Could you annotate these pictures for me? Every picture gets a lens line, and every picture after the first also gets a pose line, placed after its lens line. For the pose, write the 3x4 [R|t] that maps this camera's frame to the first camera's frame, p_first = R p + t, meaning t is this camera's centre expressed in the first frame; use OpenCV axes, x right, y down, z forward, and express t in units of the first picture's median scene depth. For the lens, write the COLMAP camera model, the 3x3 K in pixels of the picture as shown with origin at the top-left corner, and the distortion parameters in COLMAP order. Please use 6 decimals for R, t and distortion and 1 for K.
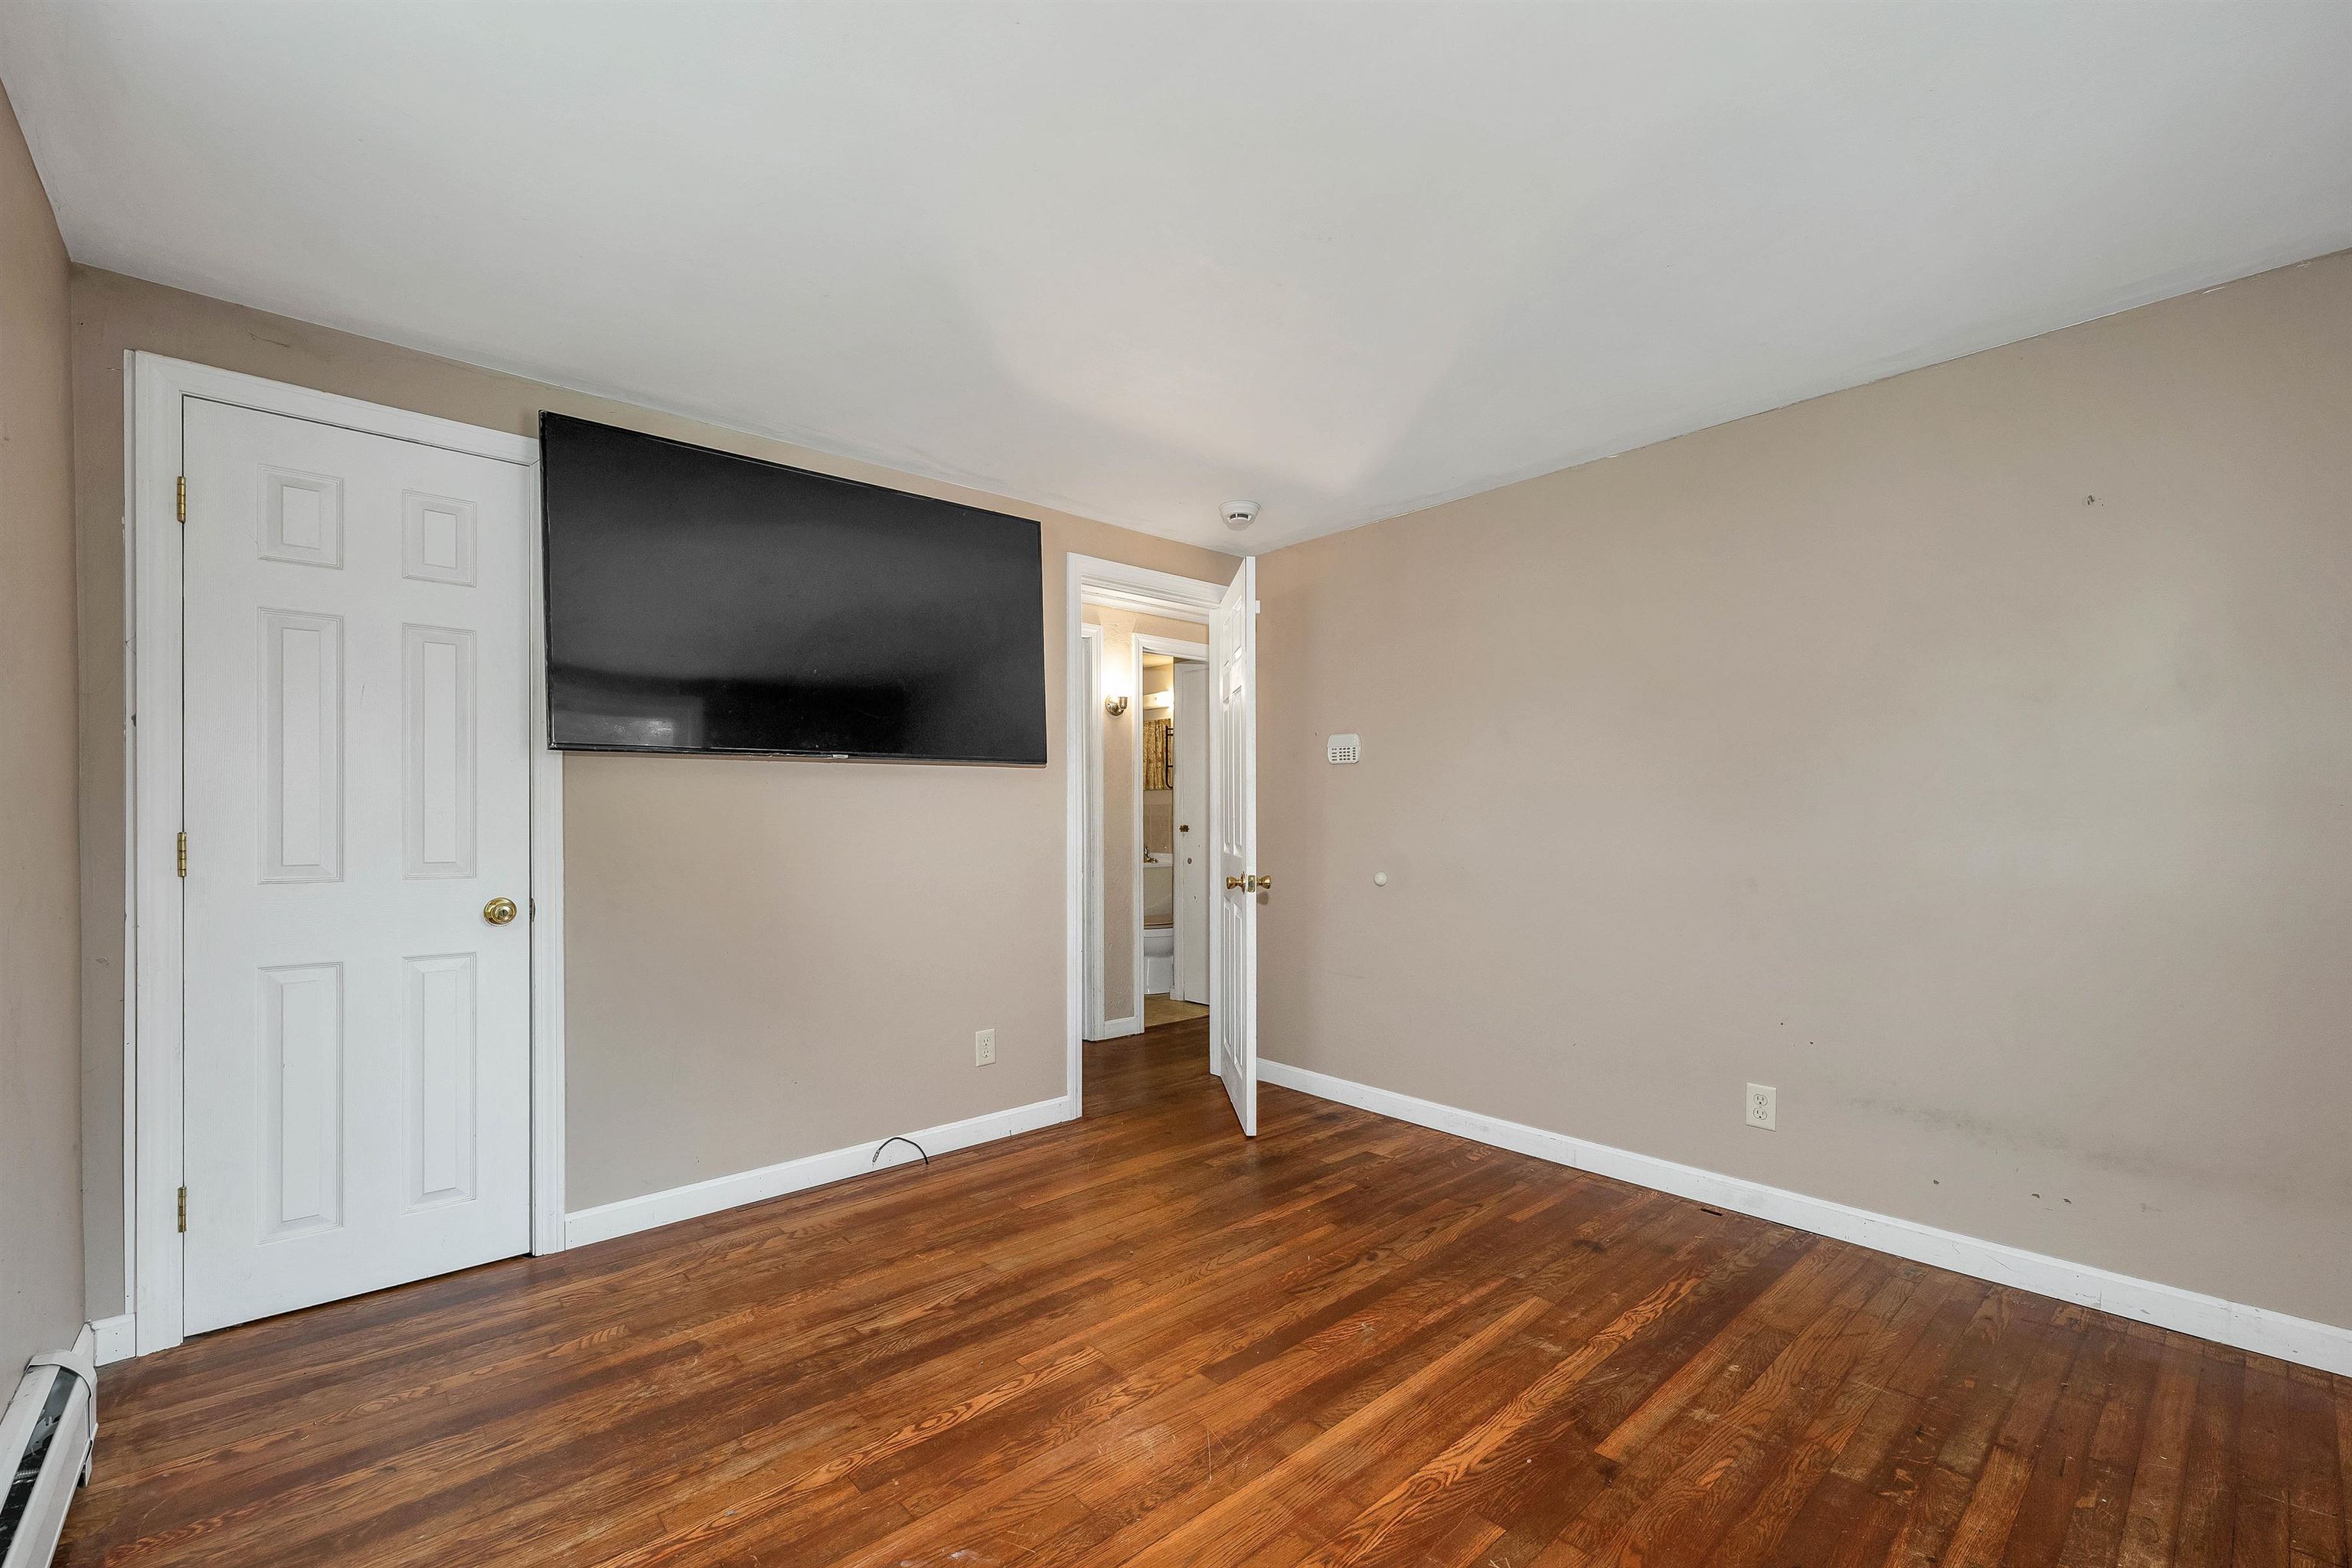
lens RADIAL K [[979.4, 0, 1185.1], [0, 979.4, 818.2], [0, 0, 1]] dist [0.002818, 0.000186]
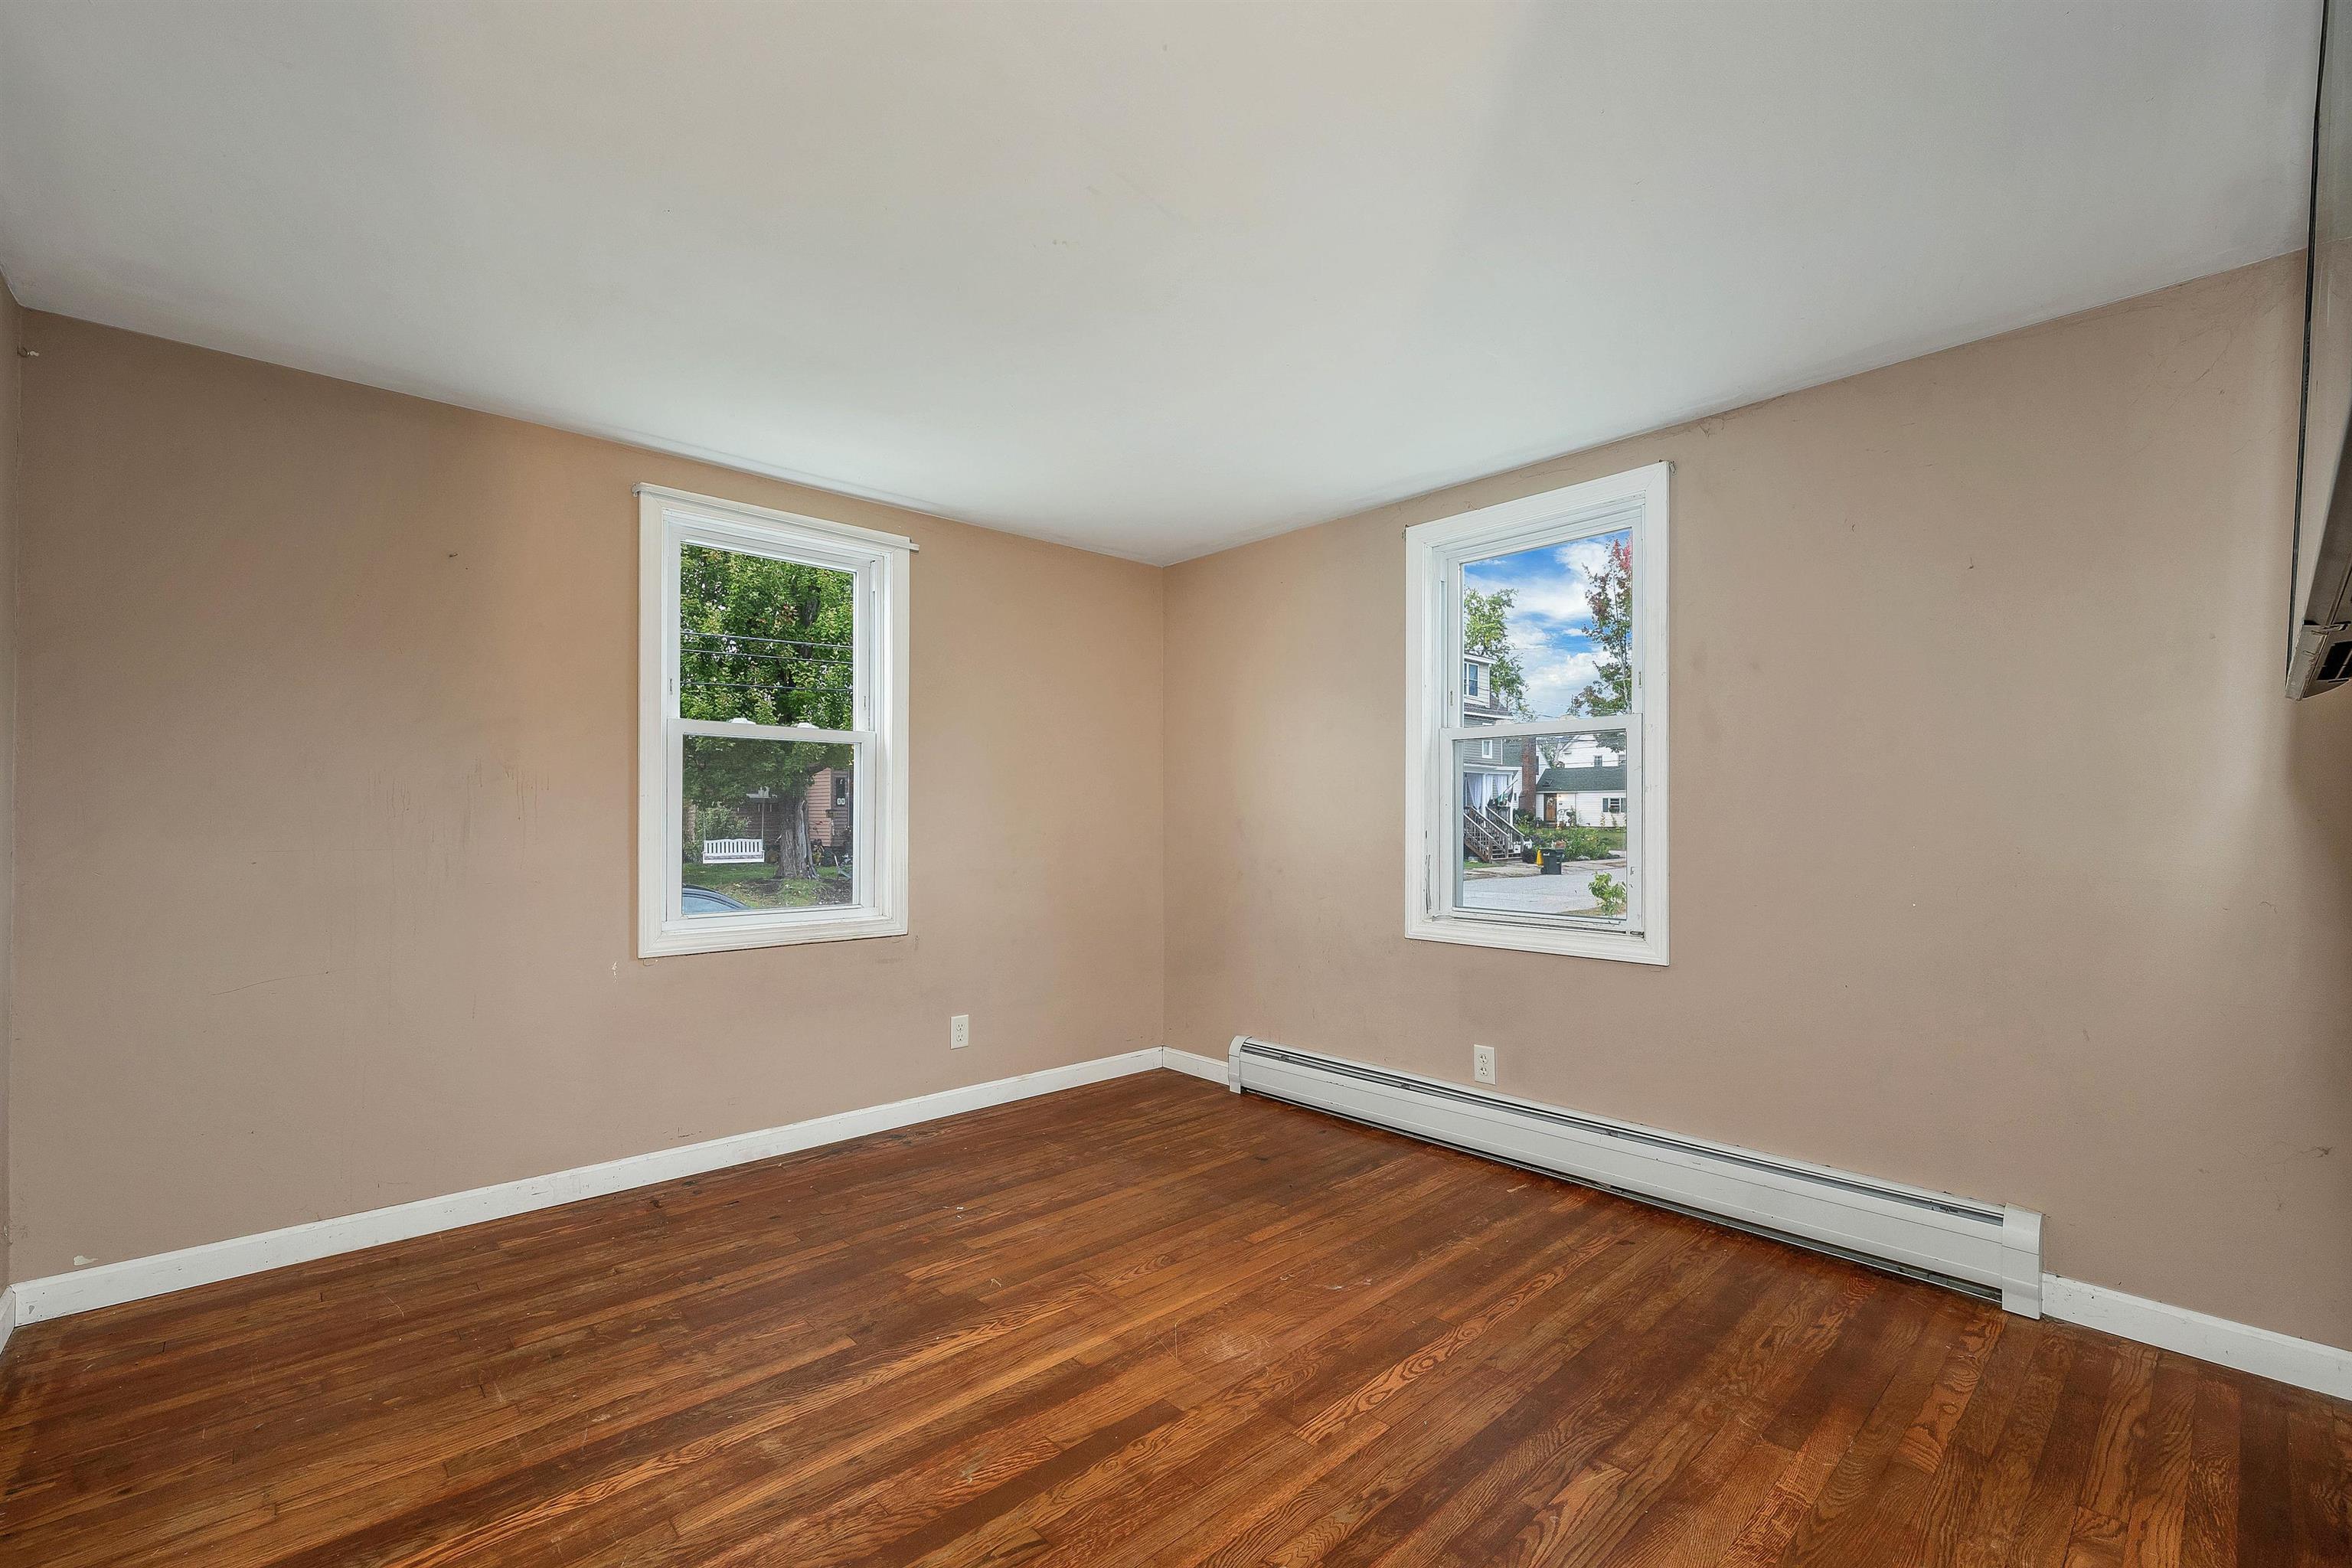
lens RADIAL K [[979.4, 0, 1185.1], [0, 979.4, 818.2], [0, 0, 1]] dist [0.002818, 0.000186]
pose [[-0.999895, 0.000498, -0.014497, 0.024672], [0.000534, 0.999997, -0.002492, 0.002125], [0.014496, -0.002499, -0.999892, 1.780080]]
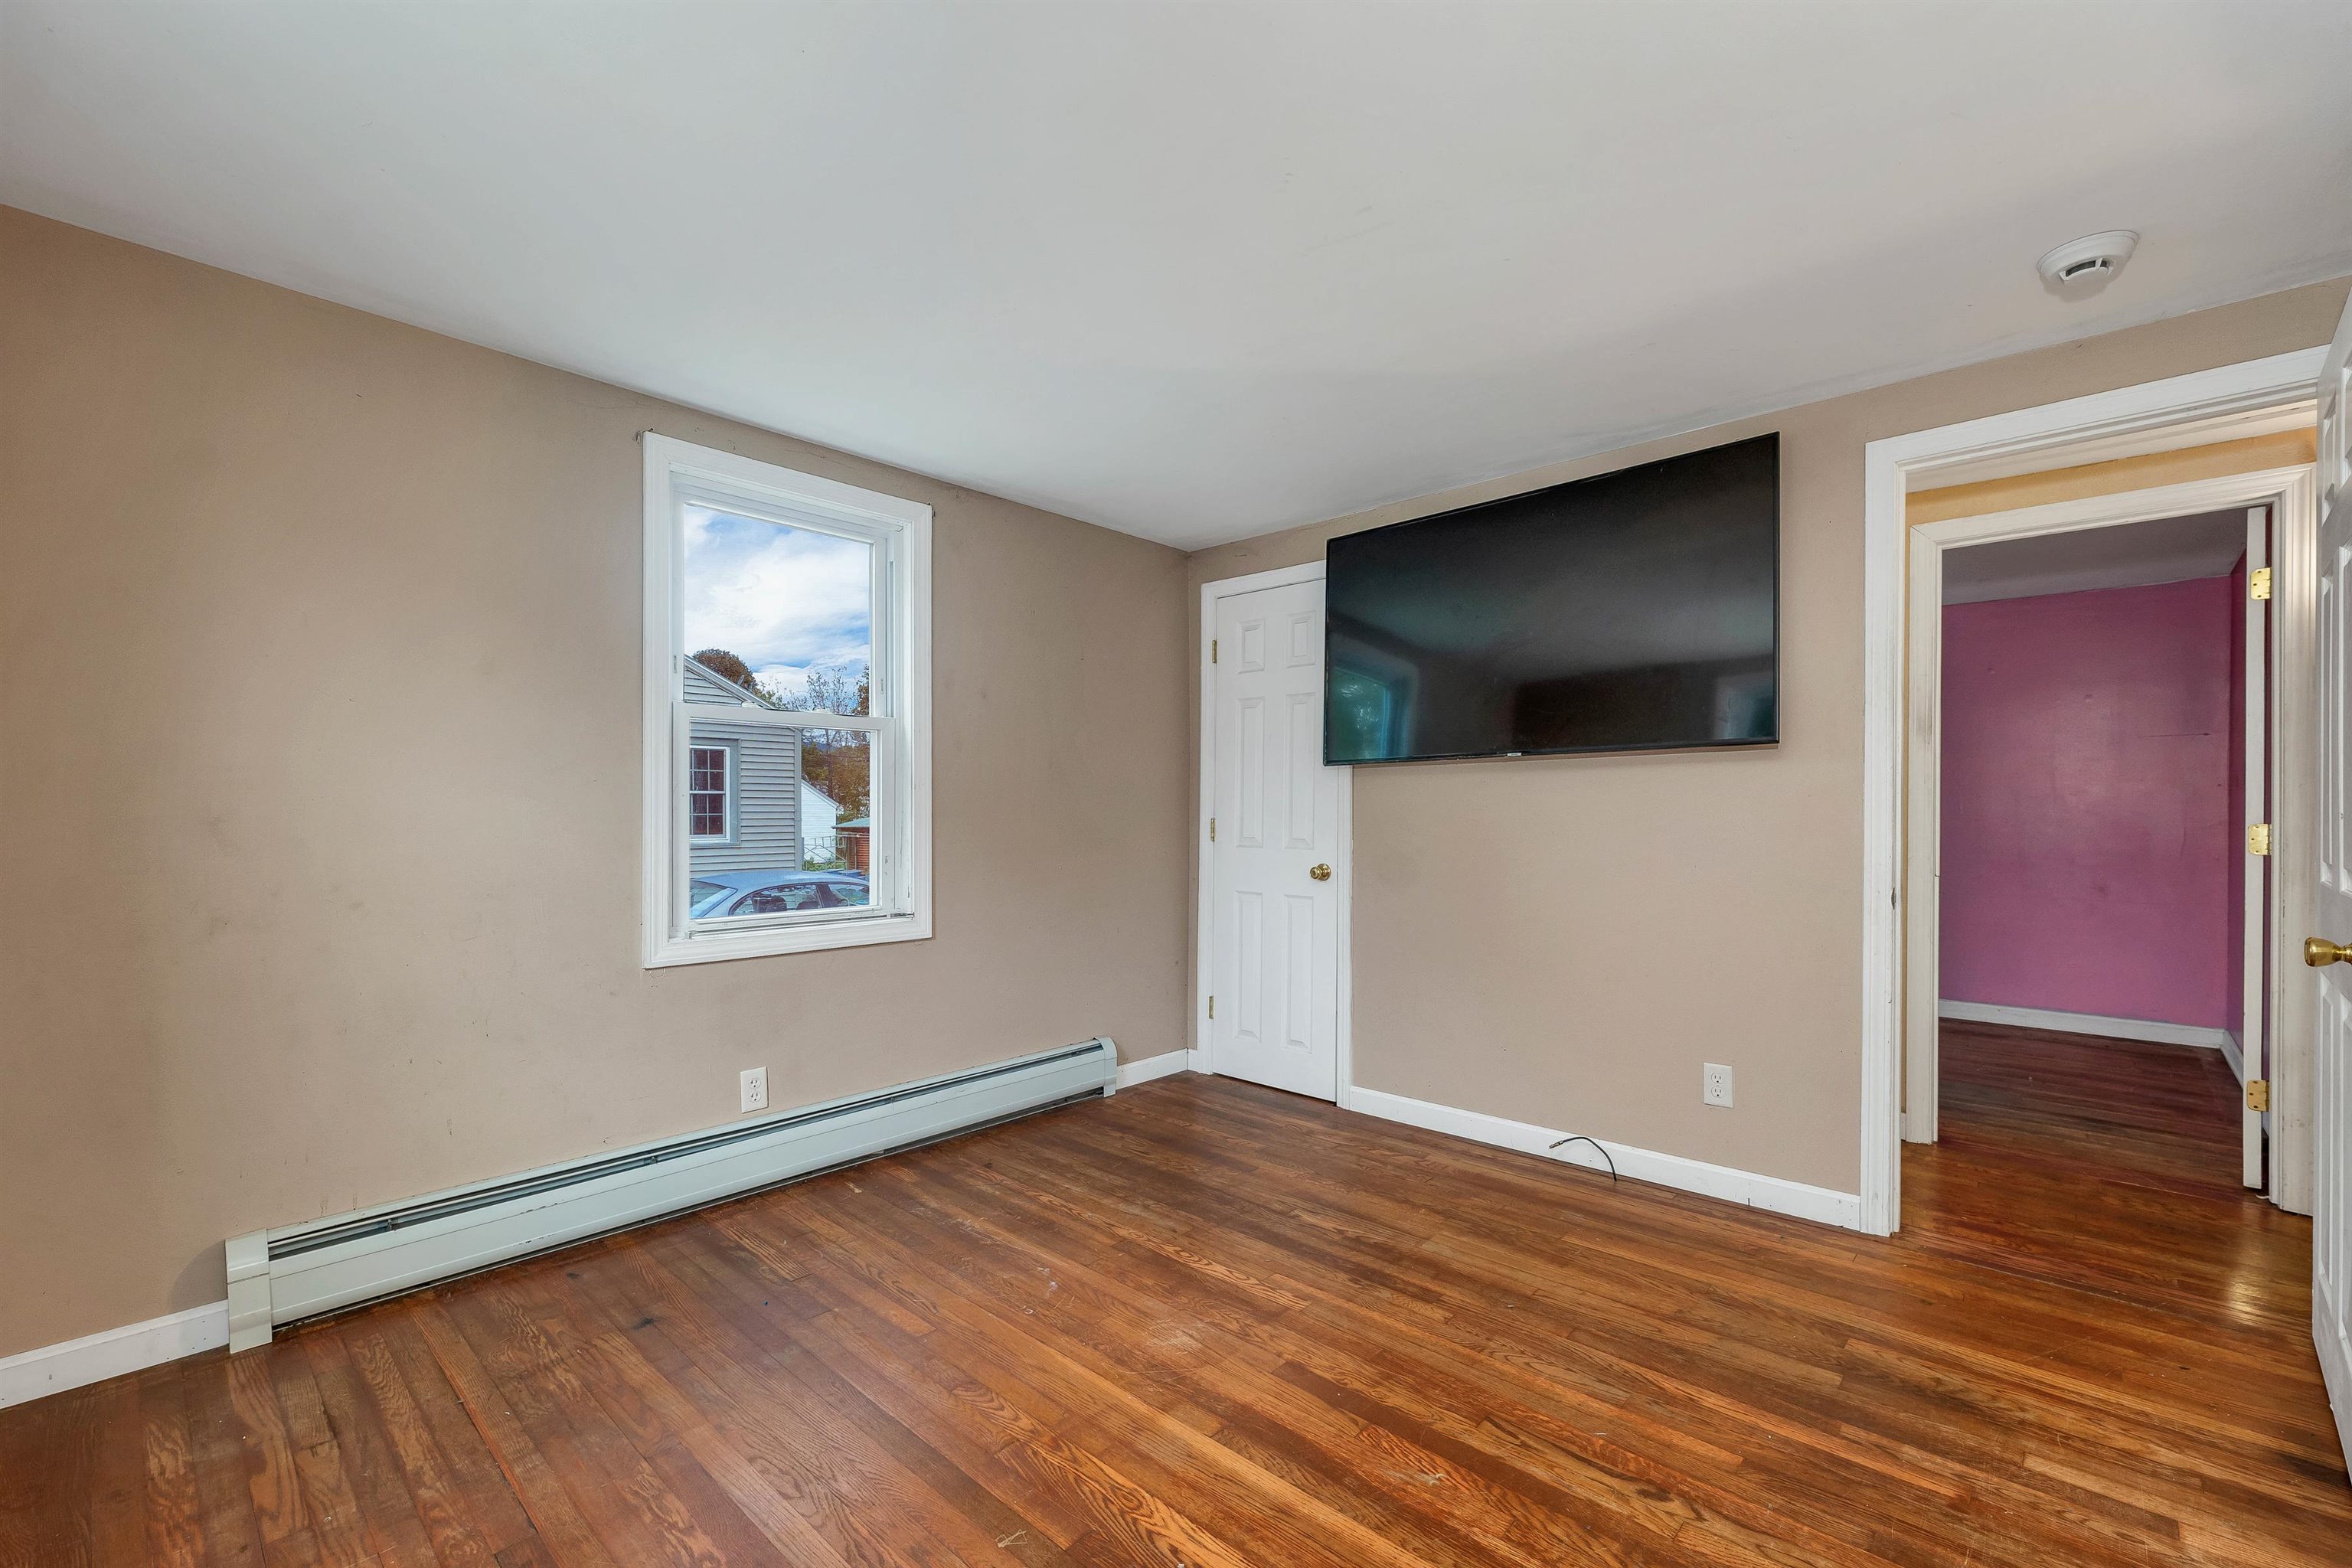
lens RADIAL K [[979.4, 0, 1185.1], [0, 979.4, 818.2], [0, 0, 1]] dist [0.002818, 0.000186]
pose [[0.096025, 0.006165, -0.995360, 0.925327], [-0.000324, 0.999981, 0.006163, 0.000372], [0.995379, -0.000269, 0.096025, 0.733620]]
